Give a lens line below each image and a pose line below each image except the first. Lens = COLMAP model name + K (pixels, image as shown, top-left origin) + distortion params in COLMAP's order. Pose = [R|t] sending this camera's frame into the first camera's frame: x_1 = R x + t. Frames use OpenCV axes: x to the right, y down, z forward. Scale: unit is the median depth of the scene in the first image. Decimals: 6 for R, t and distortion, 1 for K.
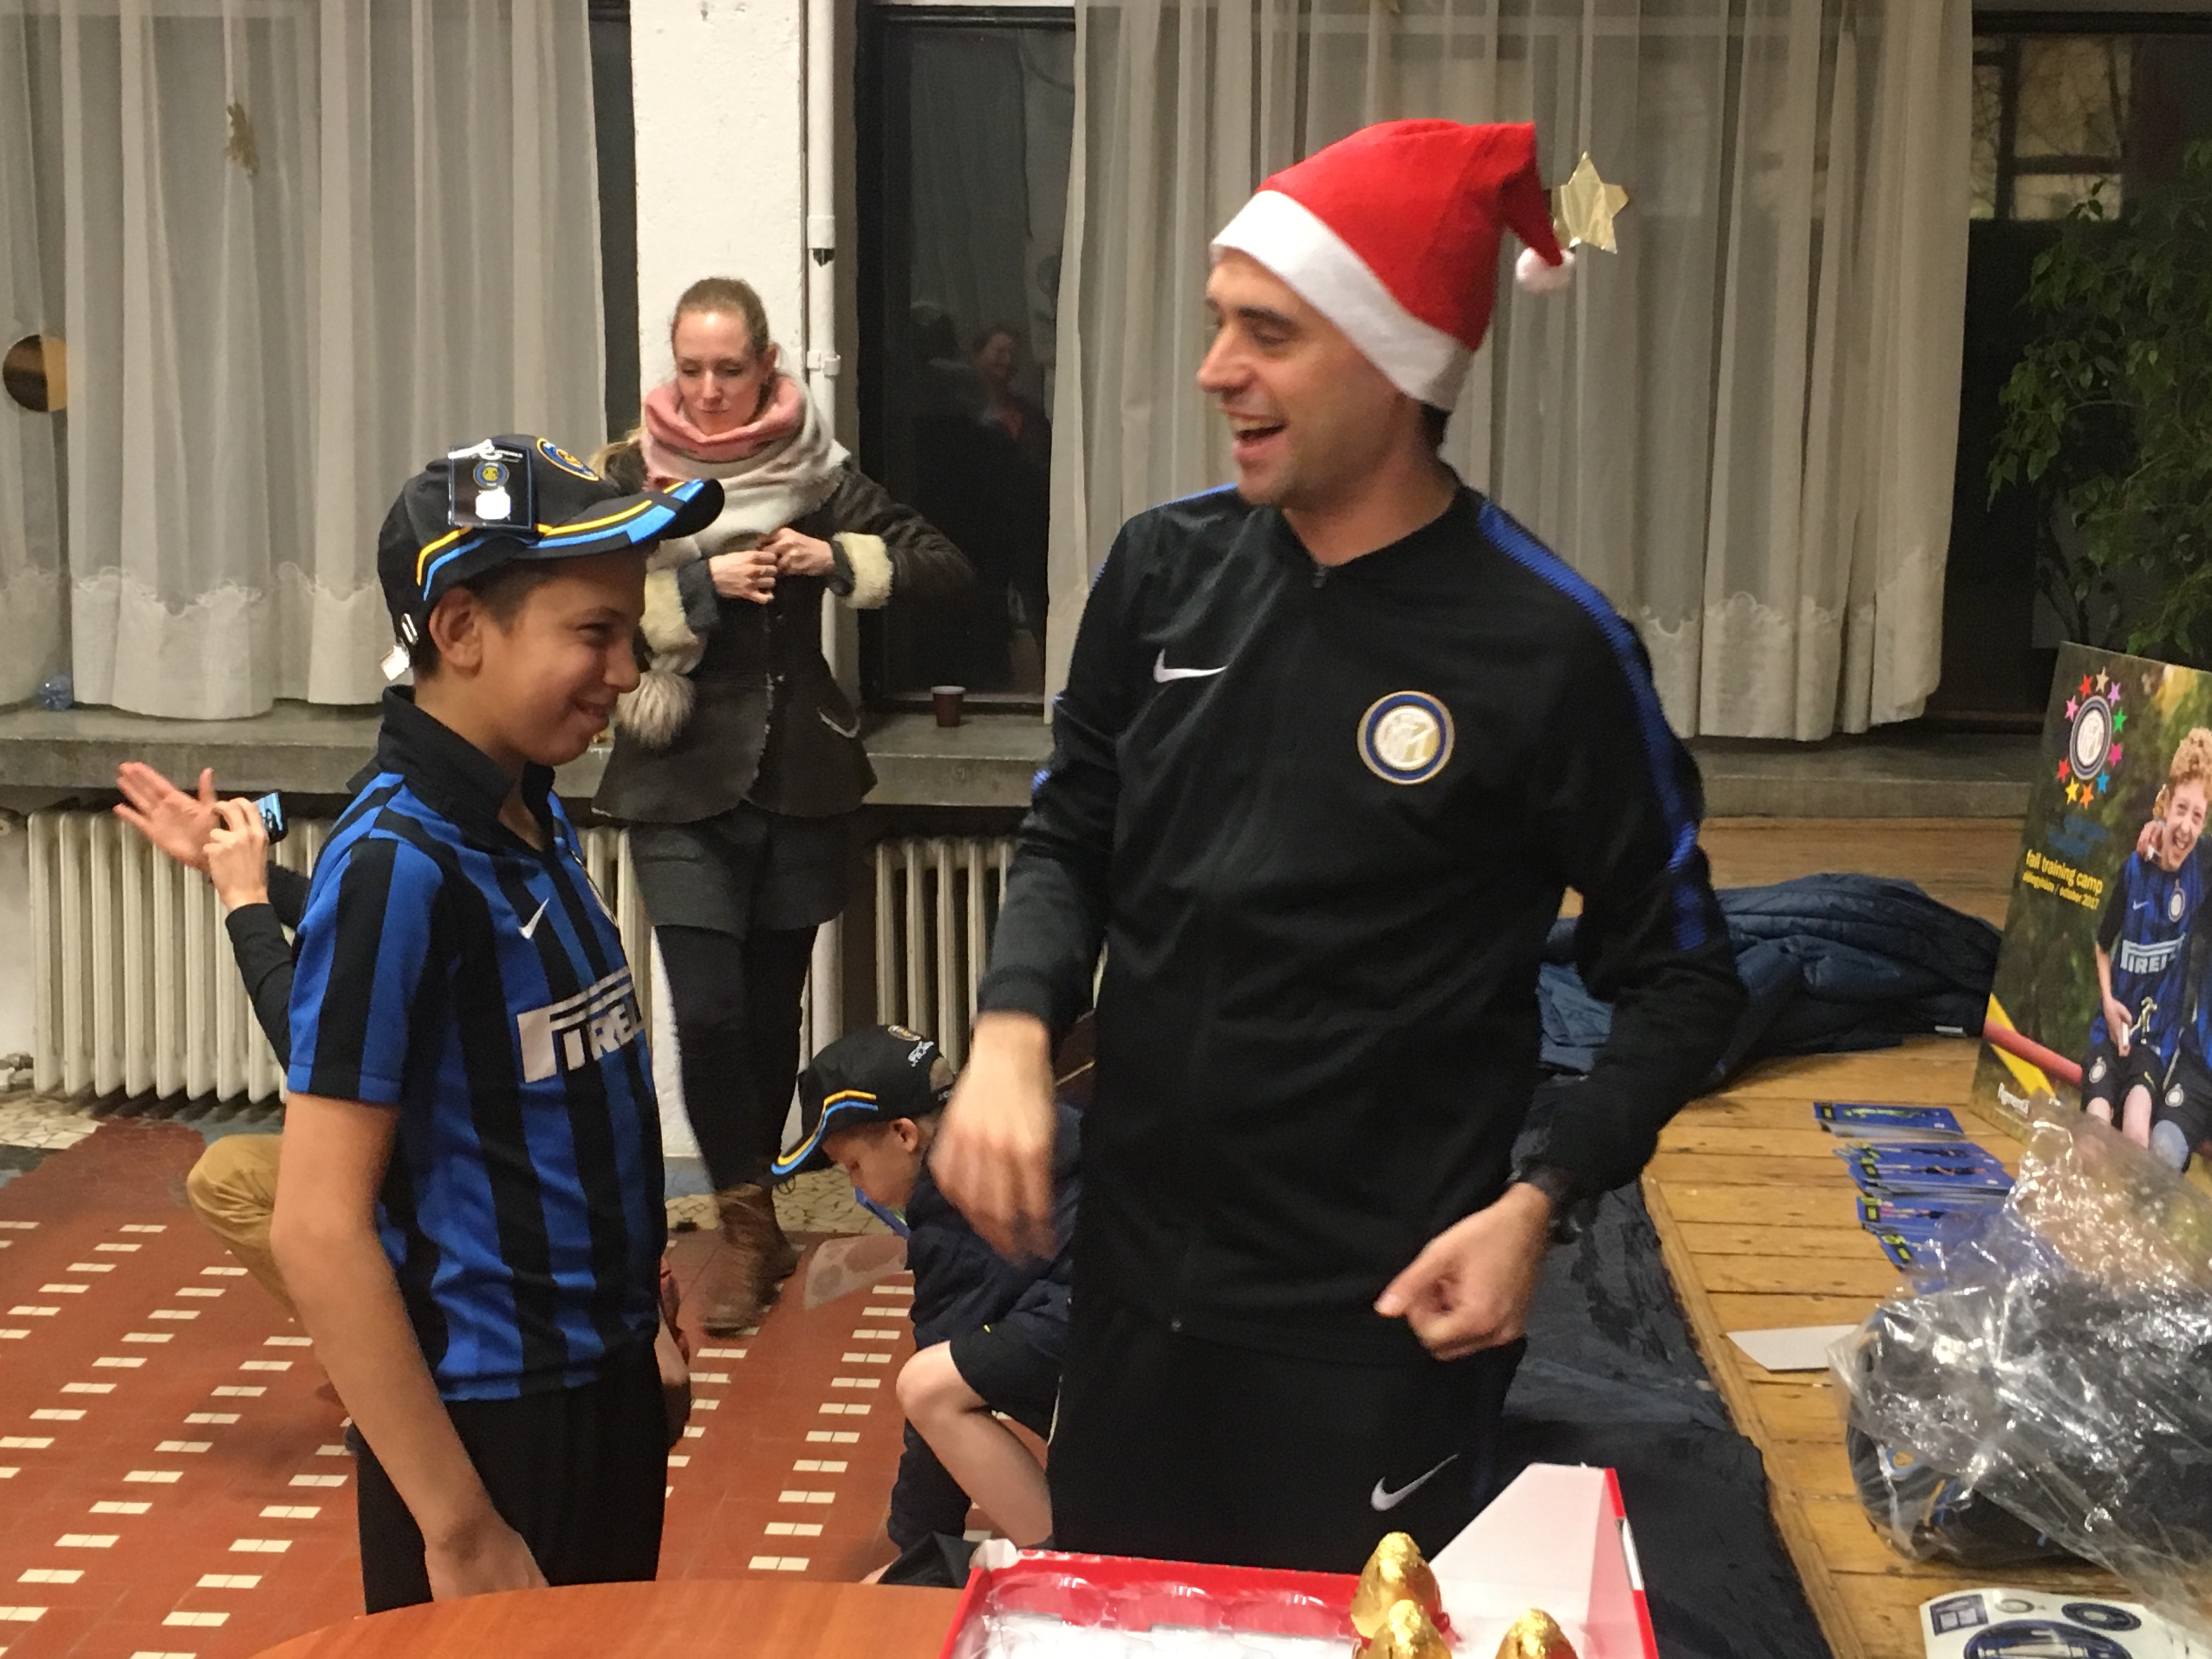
lens RADIAL K [[2844.9, 0, 1114.9], [0, 2844.9, 820.1], [0, 0, 1]] dist [0.017321, 0.000000]
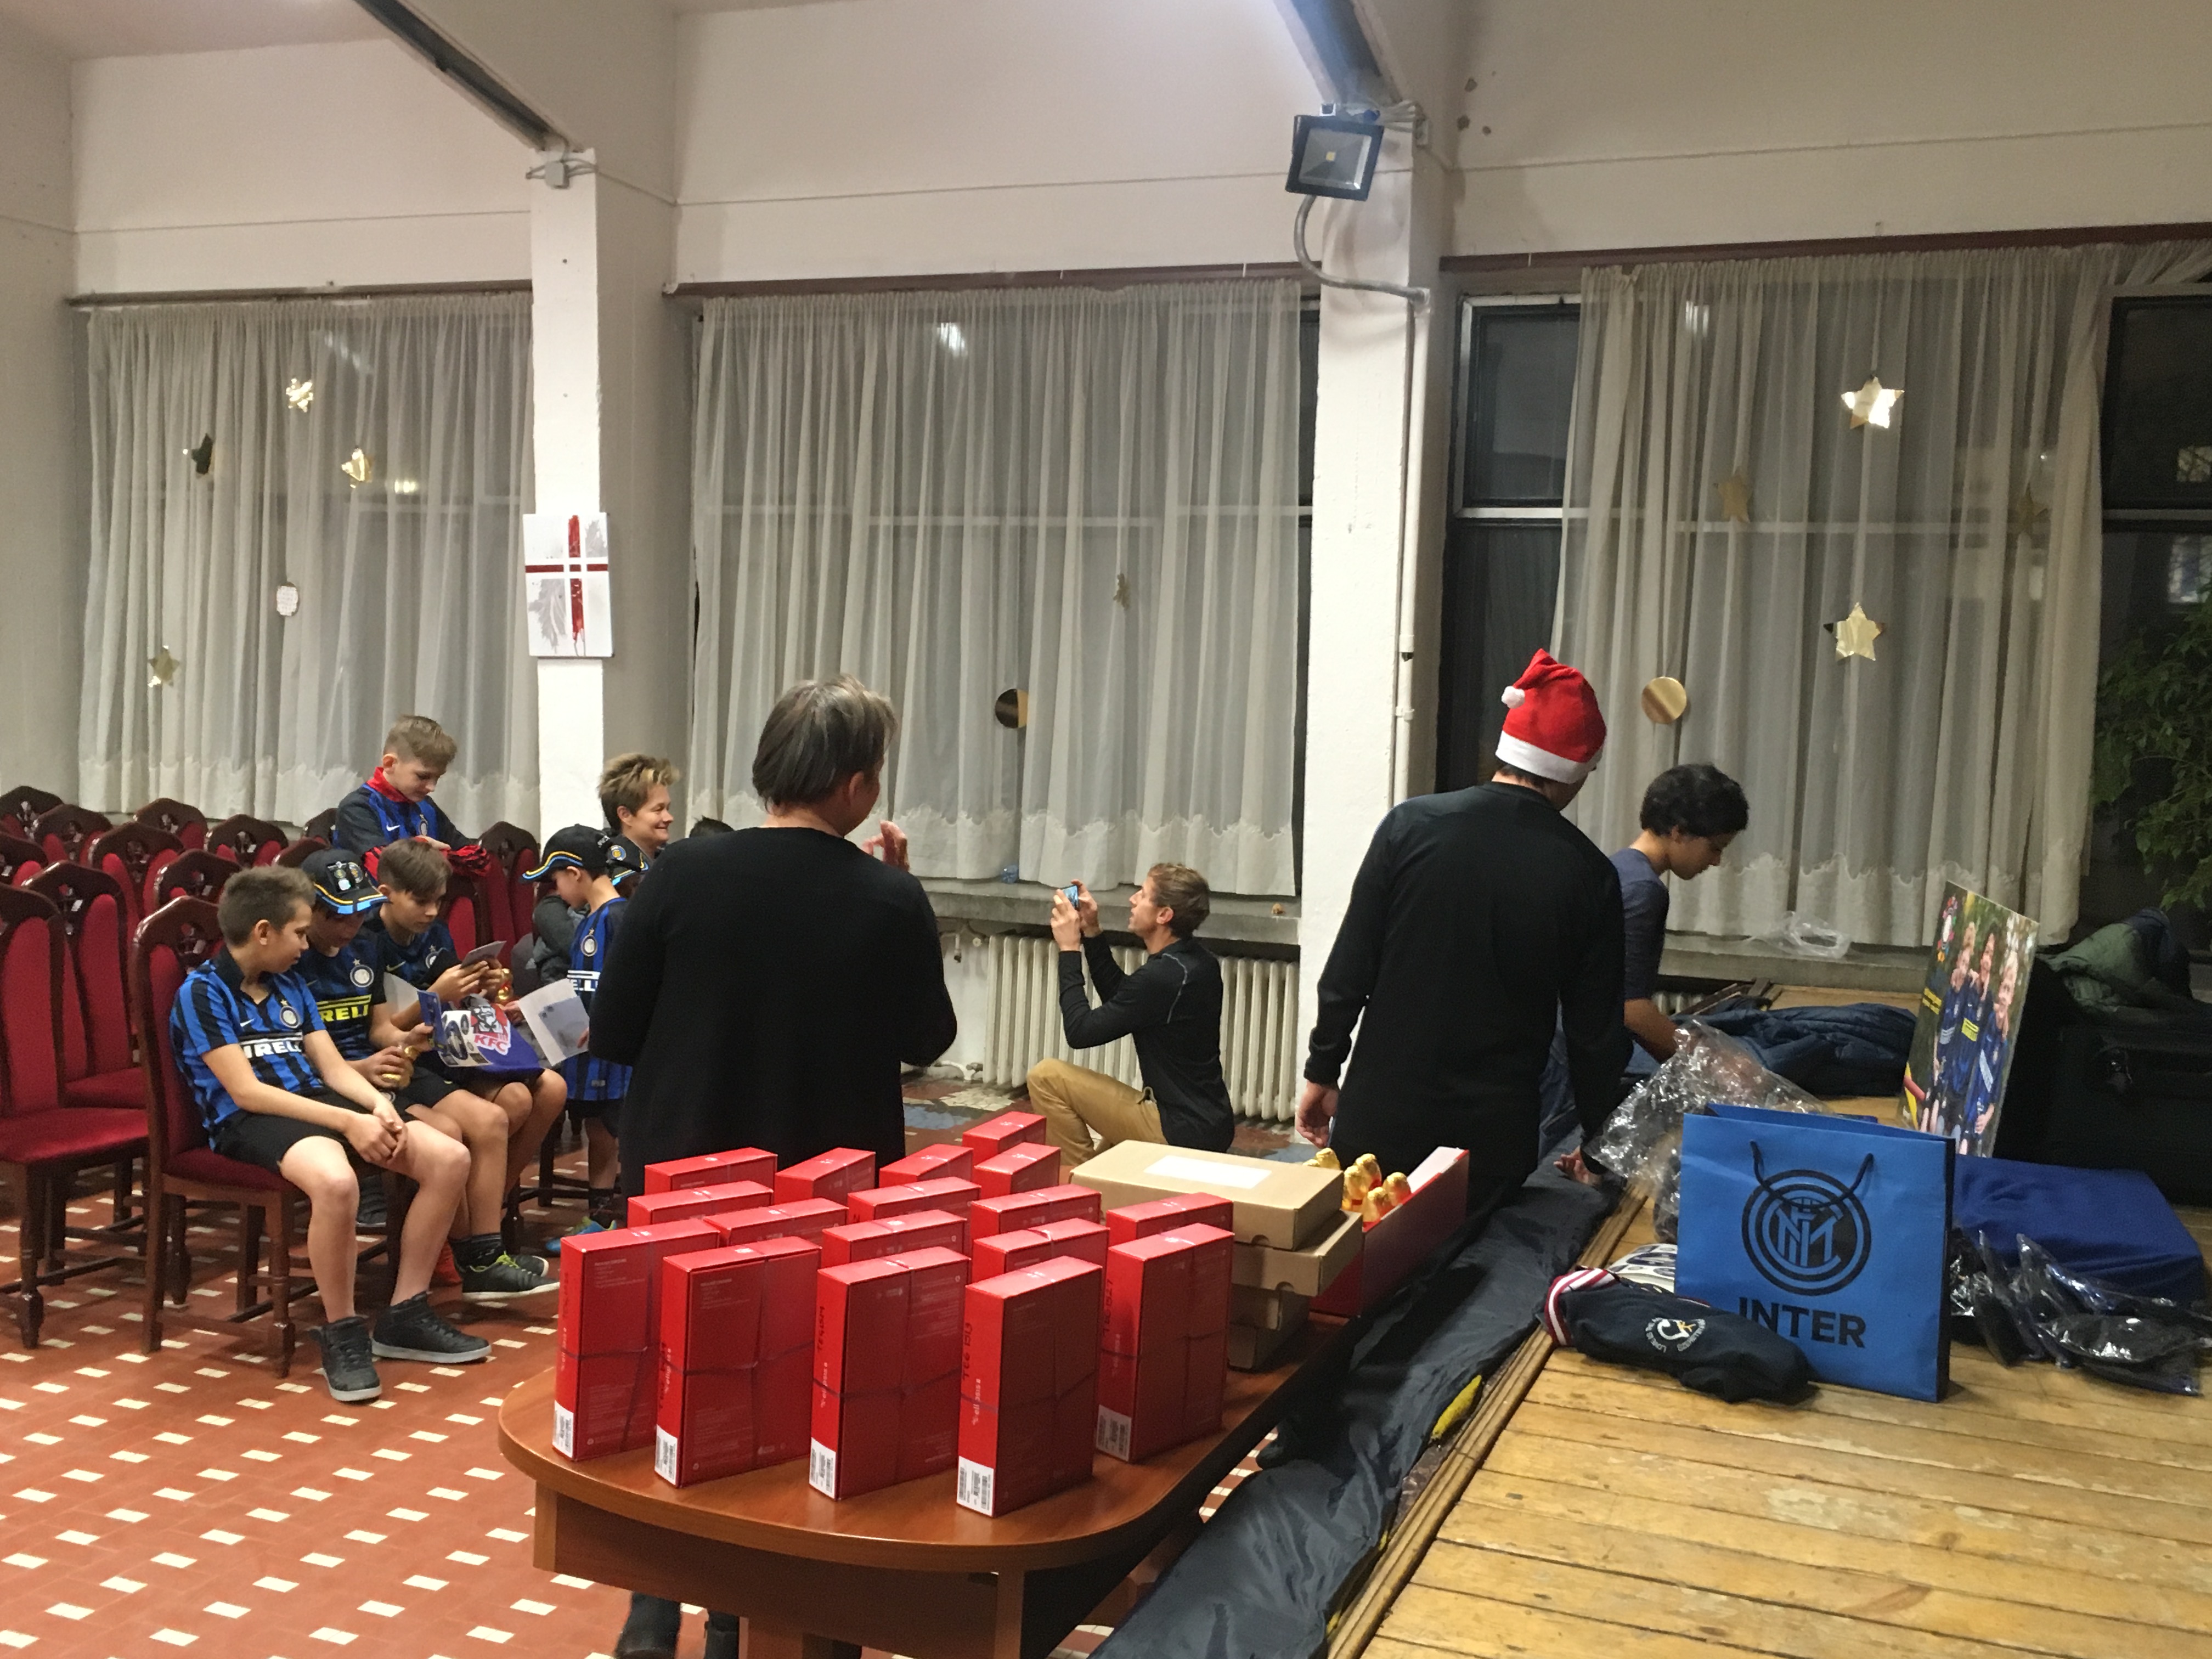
lens RADIAL K [[2119.1, 0, 1102.0], [0, 2119.1, 832.3], [0, 0, 1]] dist [0.014286, 0.000000]
pose [[0.942738, 0.041839, -0.330900, 0.162041], [-0.071895, 0.994270, -0.079115, 0.036965], [0.325694, 0.098375, 0.940344, -0.329803]]
